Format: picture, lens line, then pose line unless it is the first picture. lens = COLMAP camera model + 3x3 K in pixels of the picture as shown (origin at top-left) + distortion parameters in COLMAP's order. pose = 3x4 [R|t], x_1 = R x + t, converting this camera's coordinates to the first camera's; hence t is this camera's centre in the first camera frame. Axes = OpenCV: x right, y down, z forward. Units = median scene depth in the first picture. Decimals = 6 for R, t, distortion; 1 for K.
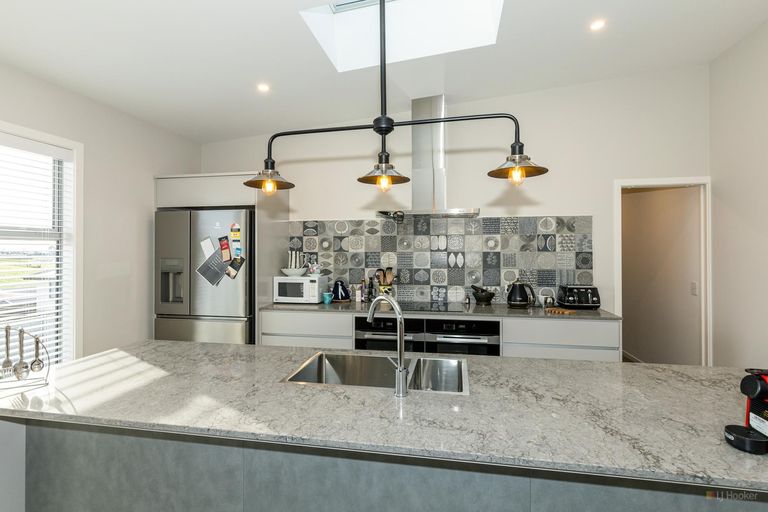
lens RADIAL K [[375.0, 0, 380.7], [0, 375.0, 243.5], [0, 0, 1]] dist [-0.002712, -0.000076]
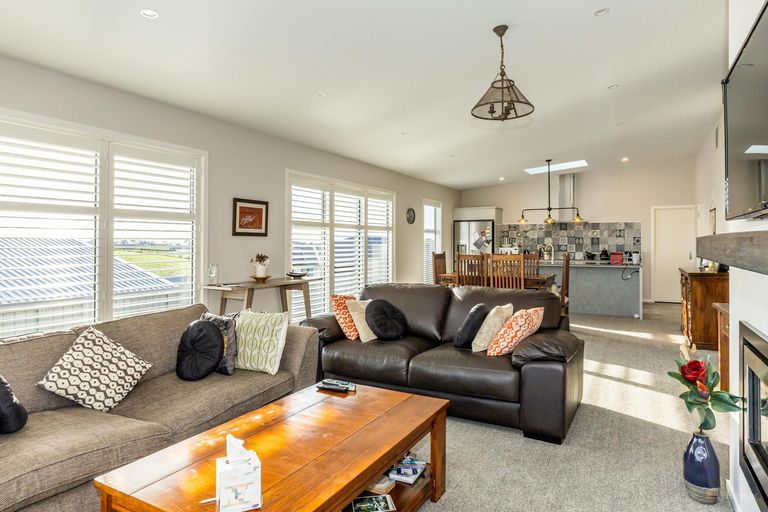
lens RADIAL K [[513.9, 0, 385.1], [0, 513.9, 240.8], [0, 0, 1]] dist [0.096743, -0.000163]
pose [[0.966613, 0.001624, -0.256235, -0.139187], [0.002768, 0.999855, 0.016777, -0.014776], [0.256225, -0.016926, 0.966469, -2.496325]]
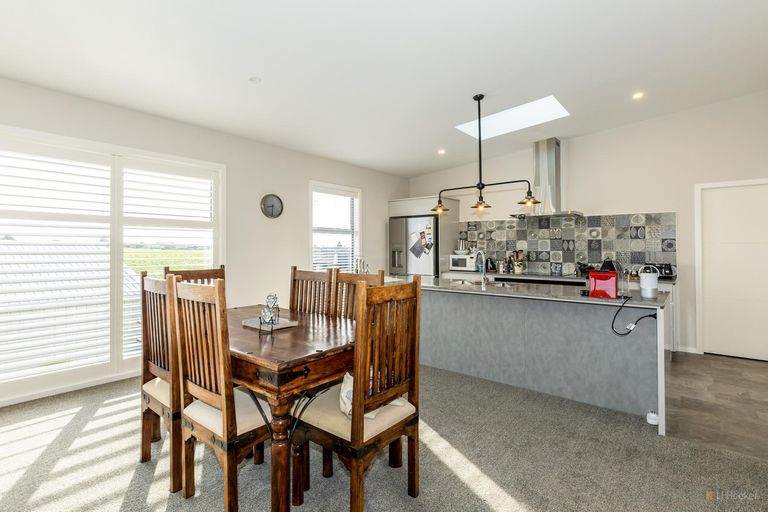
lens RADIAL K [[375.0, 0, 380.7], [0, 375.0, 243.5], [0, 0, 1]] dist [-0.002712, -0.000076]
pose [[0.876495, -0.001807, -0.481407, 0.268146], [0.004105, 0.999985, 0.003720, 0.029080], [0.481393, -0.005236, 0.876489, -0.664533]]
